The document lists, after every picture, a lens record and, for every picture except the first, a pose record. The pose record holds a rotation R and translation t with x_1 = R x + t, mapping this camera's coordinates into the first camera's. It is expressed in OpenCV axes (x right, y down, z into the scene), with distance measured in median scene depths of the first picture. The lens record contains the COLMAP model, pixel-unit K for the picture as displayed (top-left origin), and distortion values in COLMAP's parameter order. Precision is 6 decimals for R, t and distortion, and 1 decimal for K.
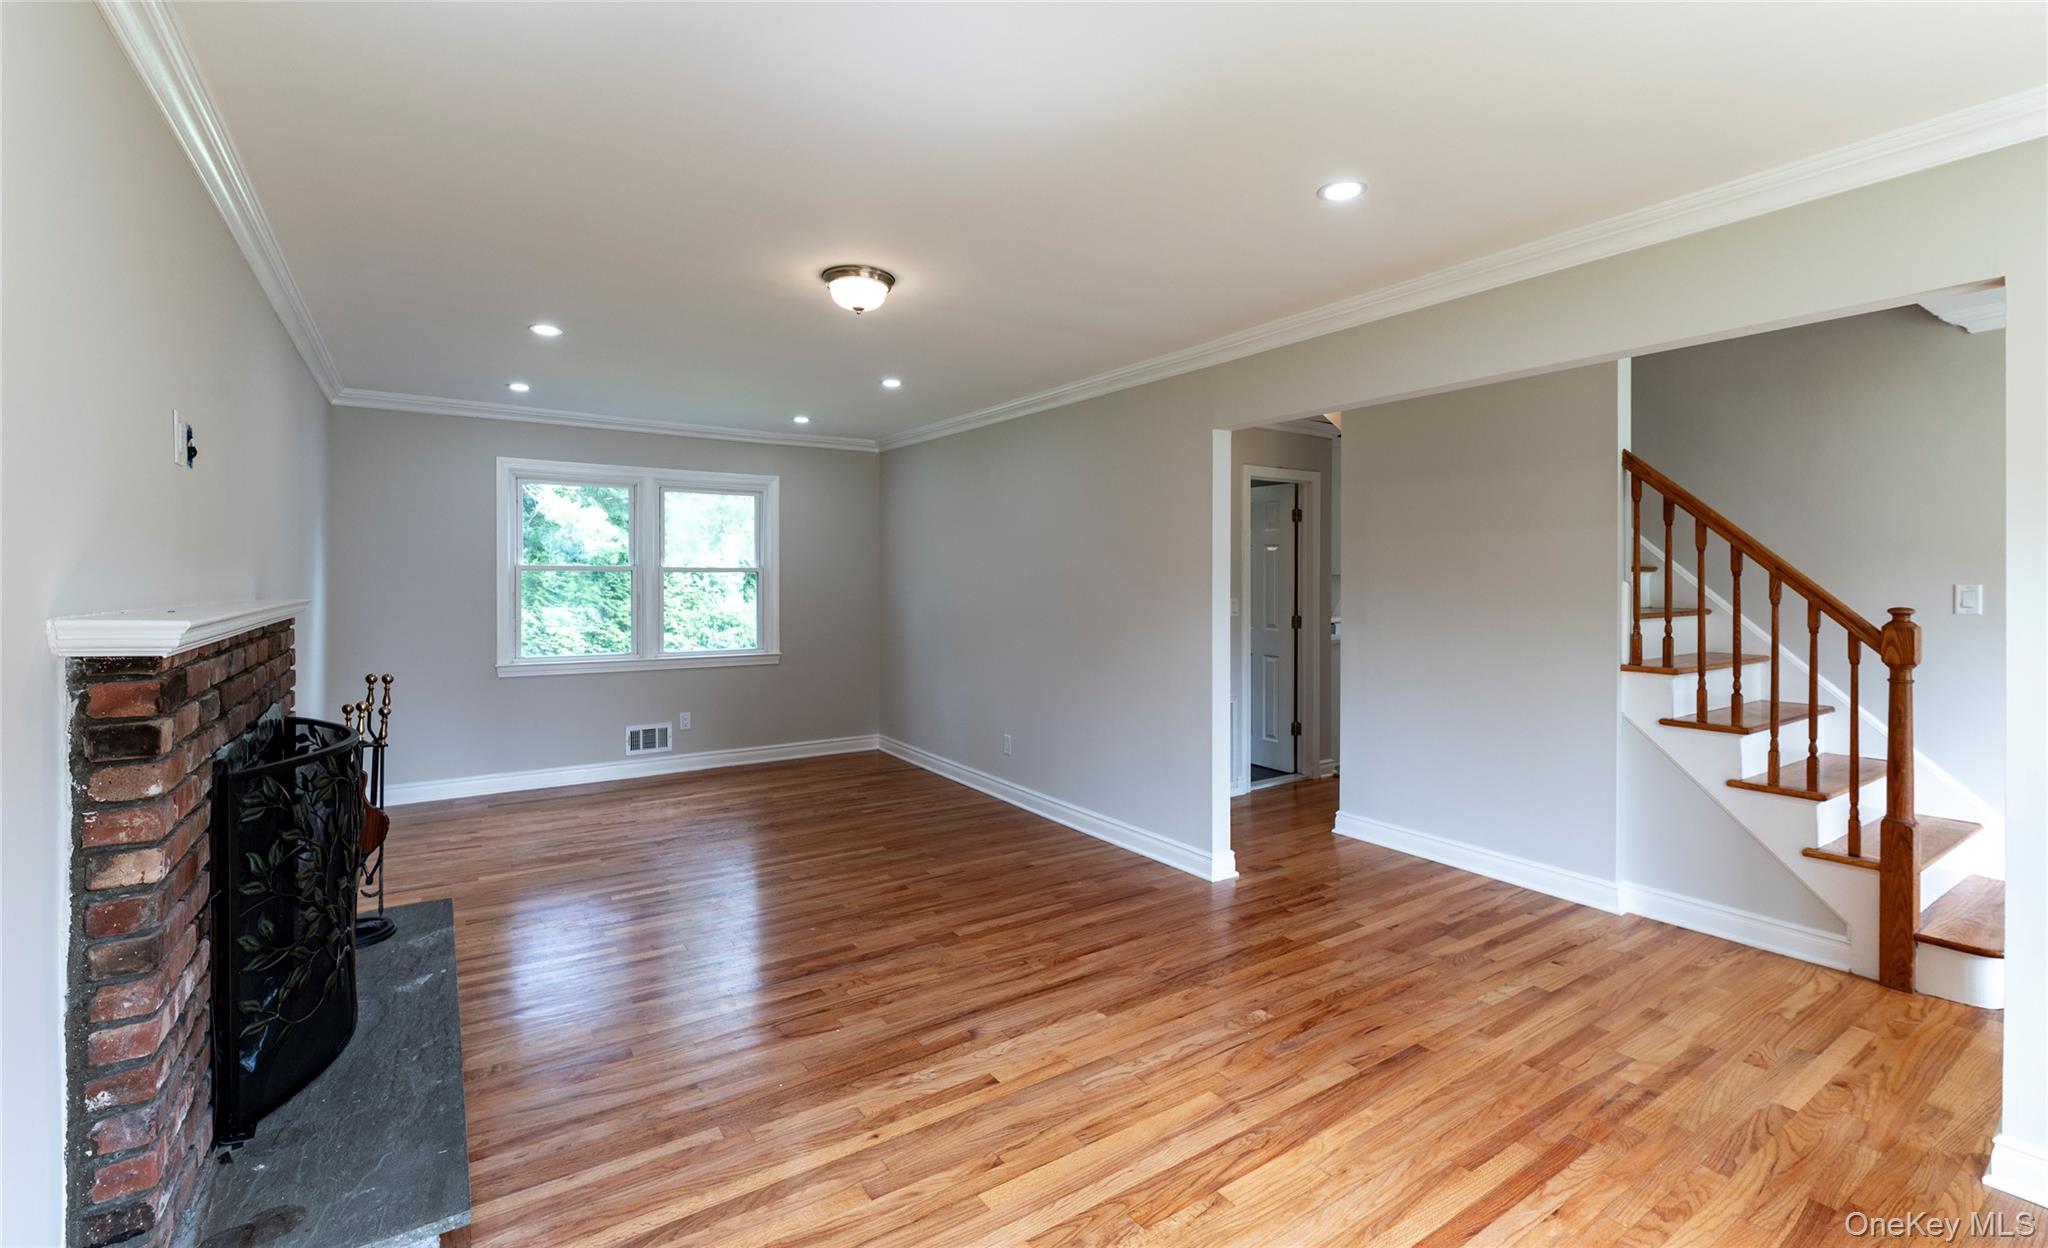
lens RADIAL K [[899.2, 0, 1039.6], [0, 899.2, 575.8], [0, 0, 1]] dist [-0.003350, -0.000250]
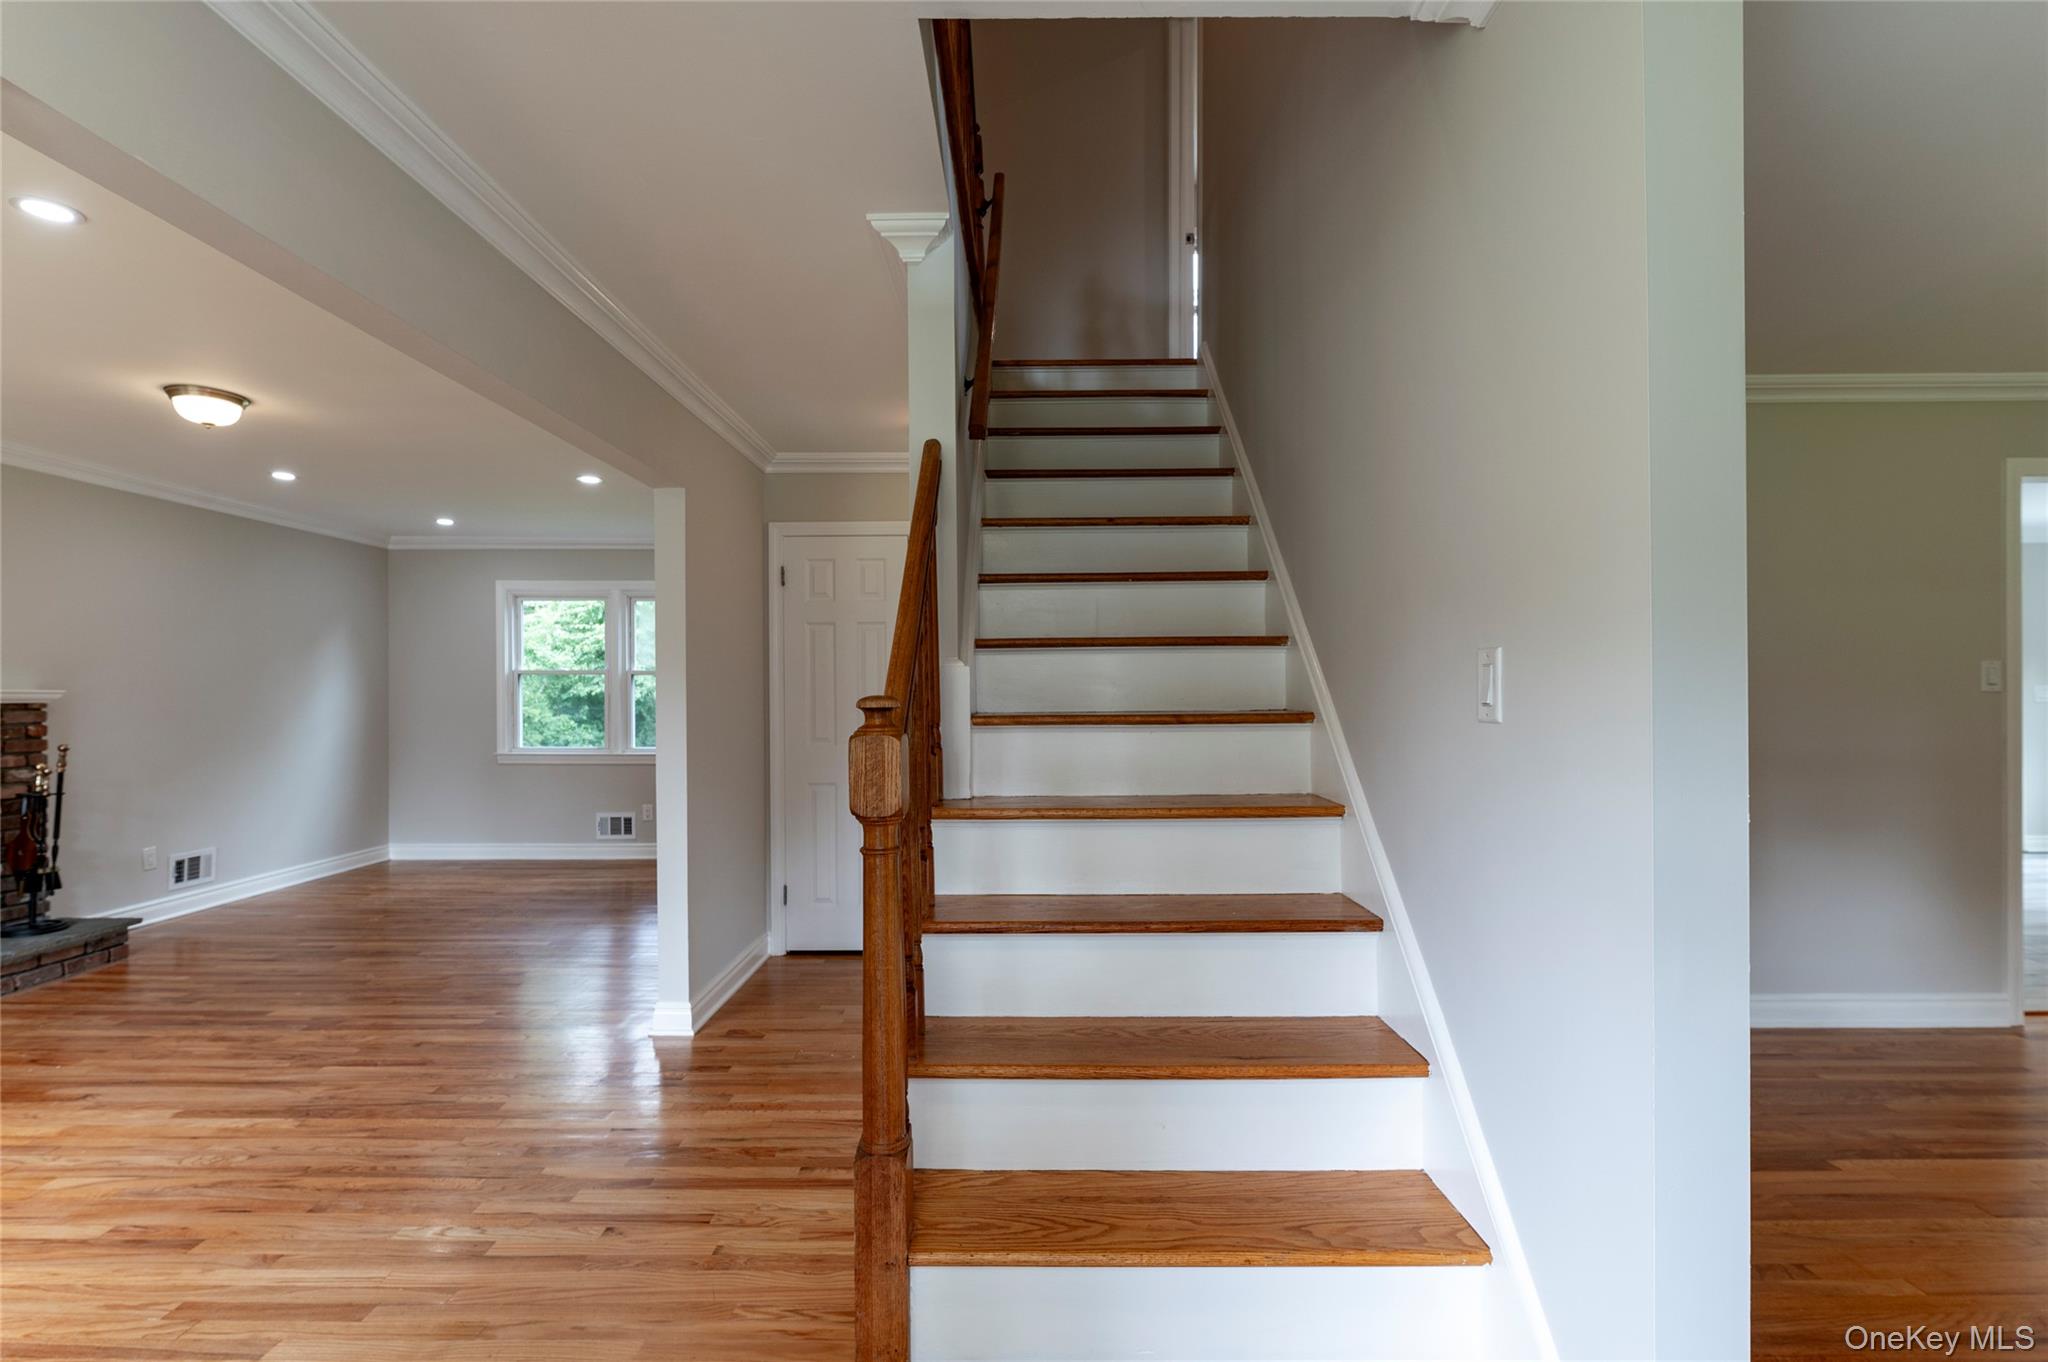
lens RADIAL K [[958.8, 0, 1023.4], [0, 958.8, 685.8], [0, 0, 1]] dist [-0.005283, -0.000598]
pose [[0.829630, -0.003052, -0.558305, 1.225604], [0.001028, 0.999992, -0.003940, 0.026222], [0.558312, 0.002695, 0.829627, 0.573142]]
